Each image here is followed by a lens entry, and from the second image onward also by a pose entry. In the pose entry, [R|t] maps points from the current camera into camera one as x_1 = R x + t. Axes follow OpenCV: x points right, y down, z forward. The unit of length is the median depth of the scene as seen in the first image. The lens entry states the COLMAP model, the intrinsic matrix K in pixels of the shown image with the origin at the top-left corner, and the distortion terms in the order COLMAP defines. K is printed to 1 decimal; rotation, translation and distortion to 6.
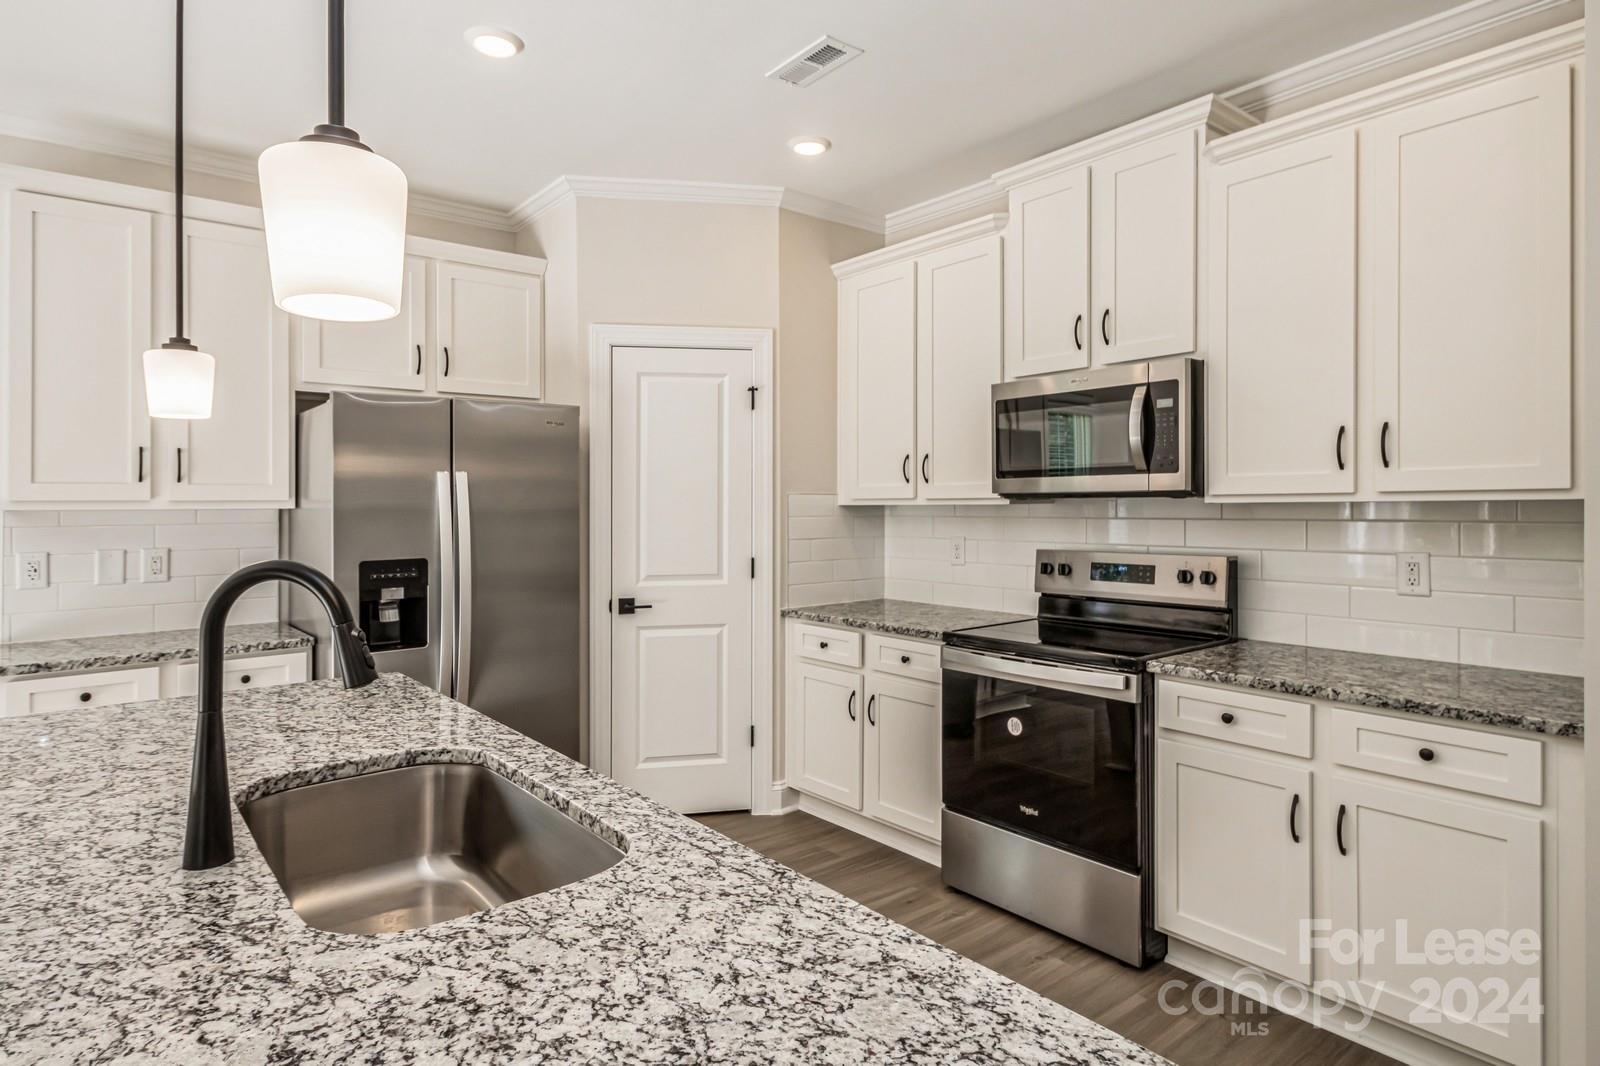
lens RADIAL K [[871.1, 0, 805.9], [0, 871.1, 517.0], [0, 0, 1]] dist [0.003126, 0.001218]
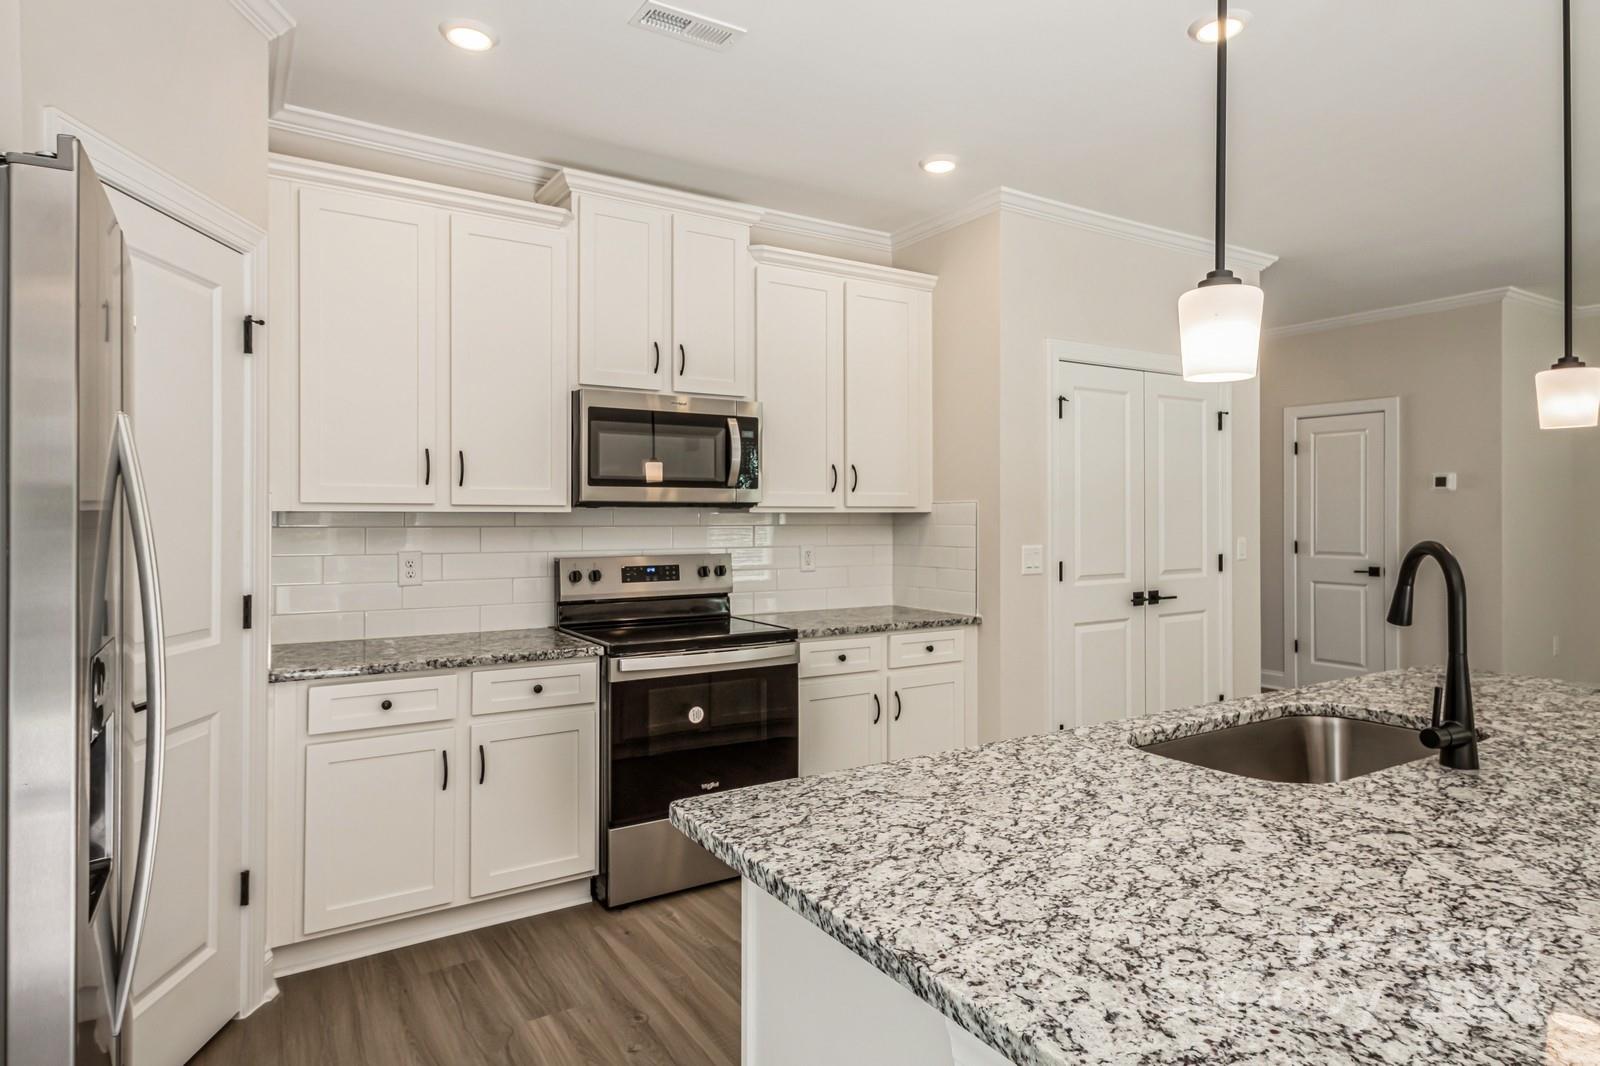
lens RADIAL K [[899.0, 0, 800.0], [0, 899.0, 533.0], [0, 0, 1]] dist [-0.012957, -0.000435]
pose [[0.117679, -0.009325, 0.993008, -0.830853], [0.011929, 0.999897, 0.007976, 0.004363], [-0.992980, 0.010907, 0.117778, 0.708850]]
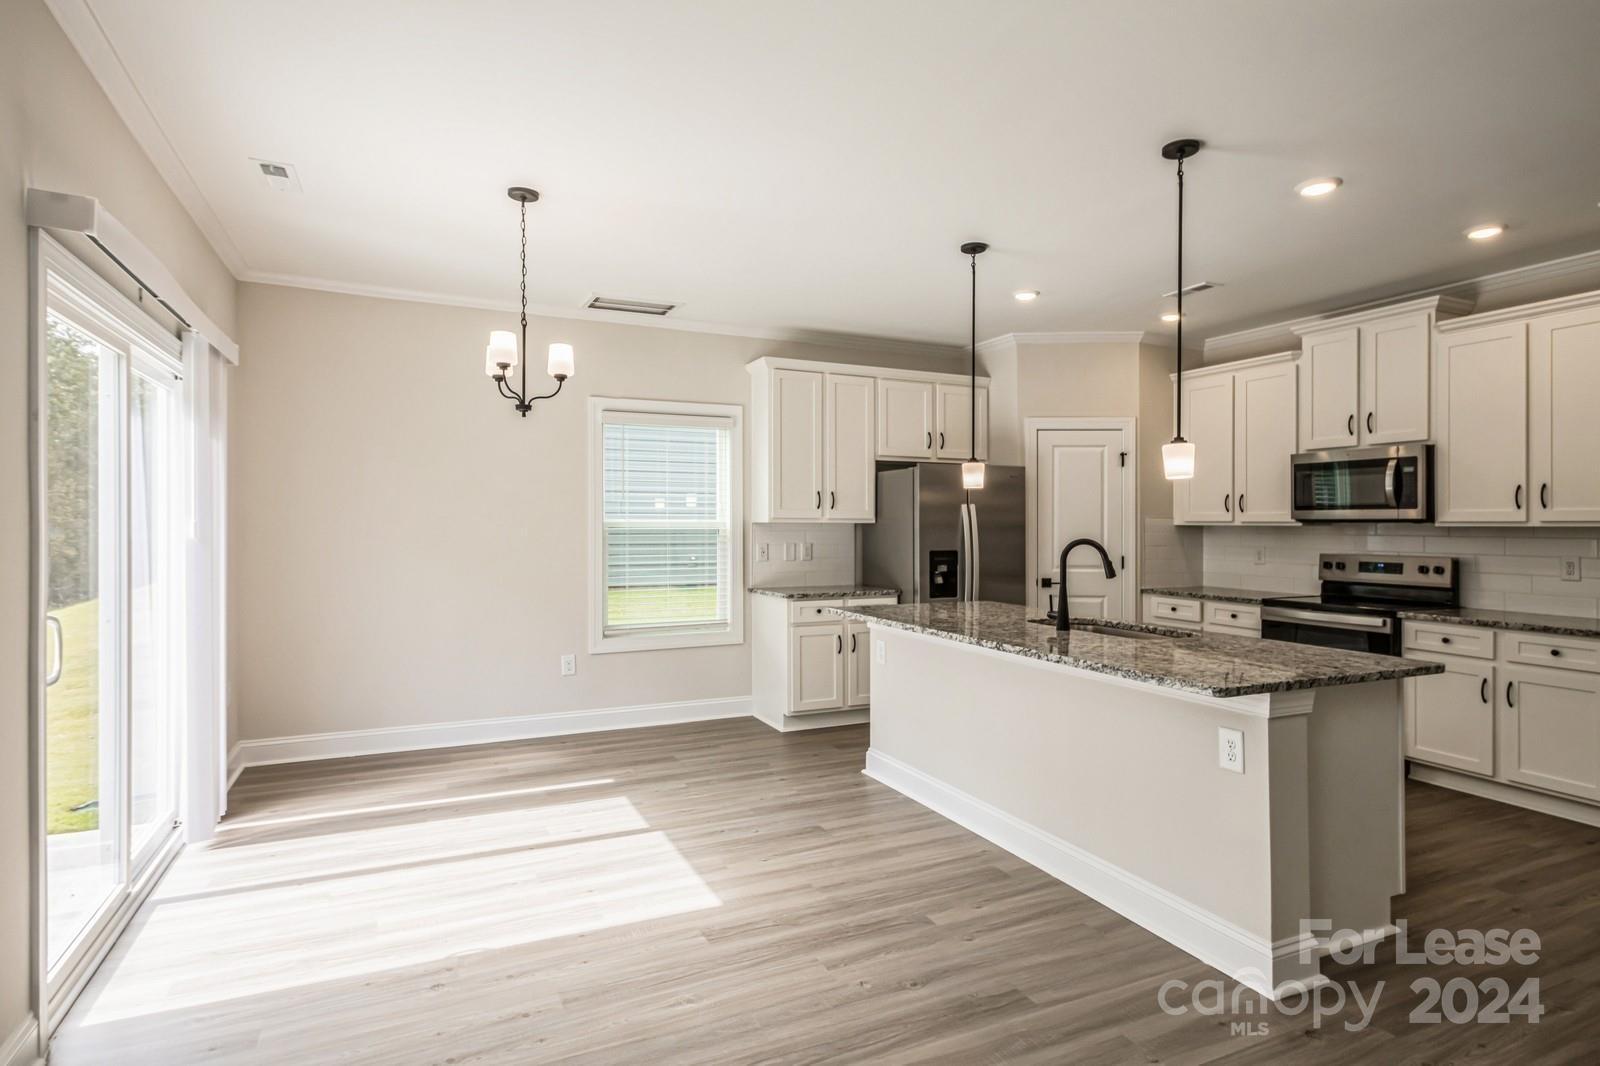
lens RADIAL K [[831.0, 0, 800.6], [0, 831.0, 515.3], [0, 0, 1]] dist [0.016349, -0.013382]
pose [[0.967779, 0.009202, -0.251634, -0.327748], [-0.015159, 0.999649, -0.021743, 0.016555], [0.251346, 0.024857, 0.967578, -0.874625]]
